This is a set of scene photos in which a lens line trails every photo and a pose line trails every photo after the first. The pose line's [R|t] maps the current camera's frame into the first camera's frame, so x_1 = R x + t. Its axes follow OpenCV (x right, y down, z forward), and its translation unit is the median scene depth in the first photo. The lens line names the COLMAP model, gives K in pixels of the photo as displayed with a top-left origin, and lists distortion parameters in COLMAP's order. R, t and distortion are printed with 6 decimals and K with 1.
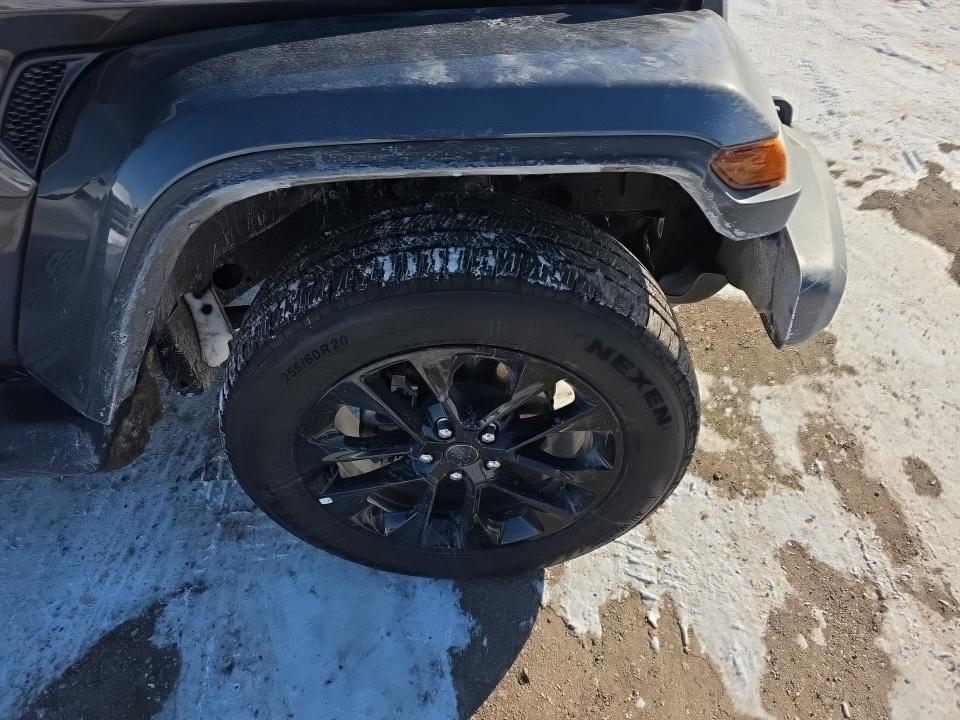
lens RADIAL K [[640.1, 0, 475.0], [0, 640.1, 367.2], [0, 0, 1]] dist [0.043703, -0.033589]
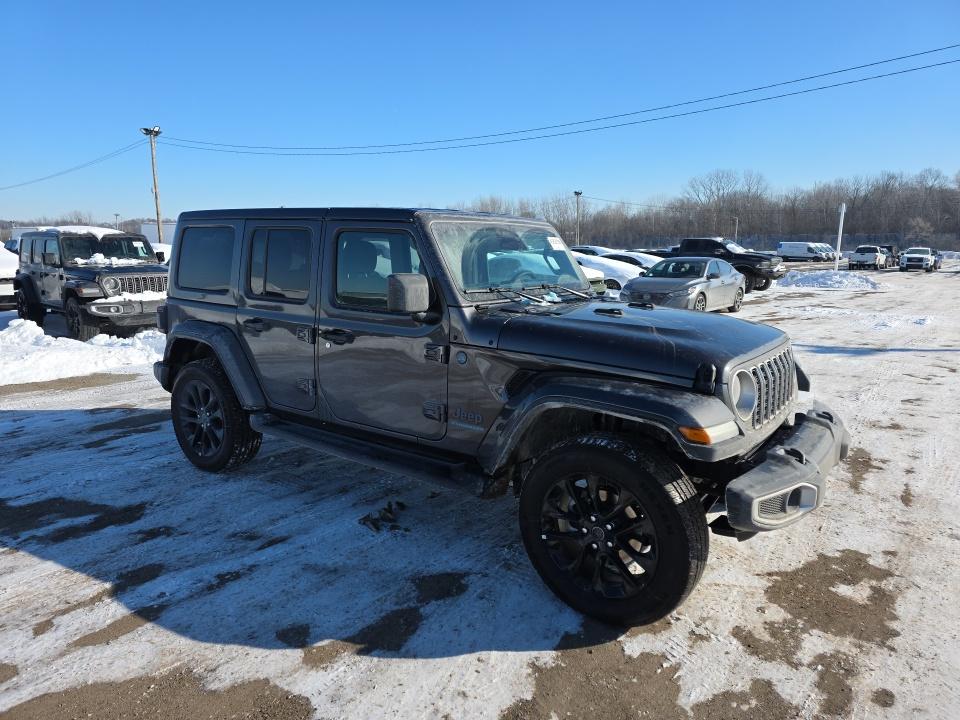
lens RADIAL K [[640.1, 0, 475.2], [0, 640.1, 360.4], [0, 0, 1]] dist [0.043703, -0.033589]
pose [[0.782439, 0.161749, -0.601353, 0.816667], [-0.457969, 0.803812, -0.379673, 0.625375], [0.421963, 0.572472, 0.703010, -1.085481]]
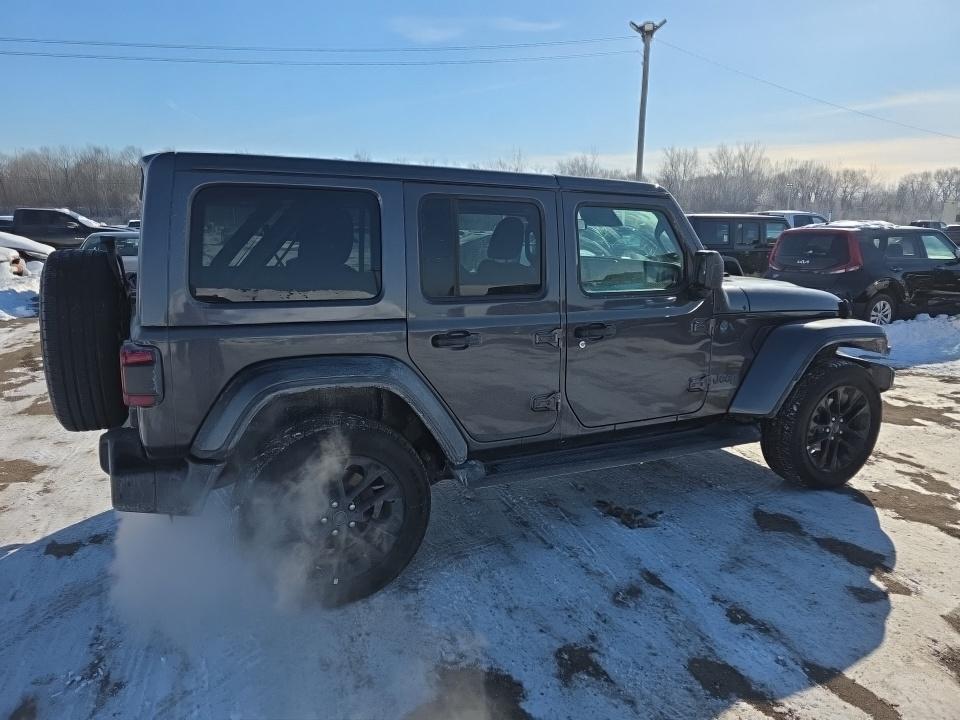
lens RADIAL K [[640.1, 0, 482.9], [0, 640.1, 359.9], [0, 0, 1]] dist [0.043703, -0.033589]
pose [[0.911807, -0.022784, 0.409987, -2.664709], [0.236733, 0.844988, -0.479534, 0.877457], [-0.335509, 0.534299, 0.775860, -1.075016]]
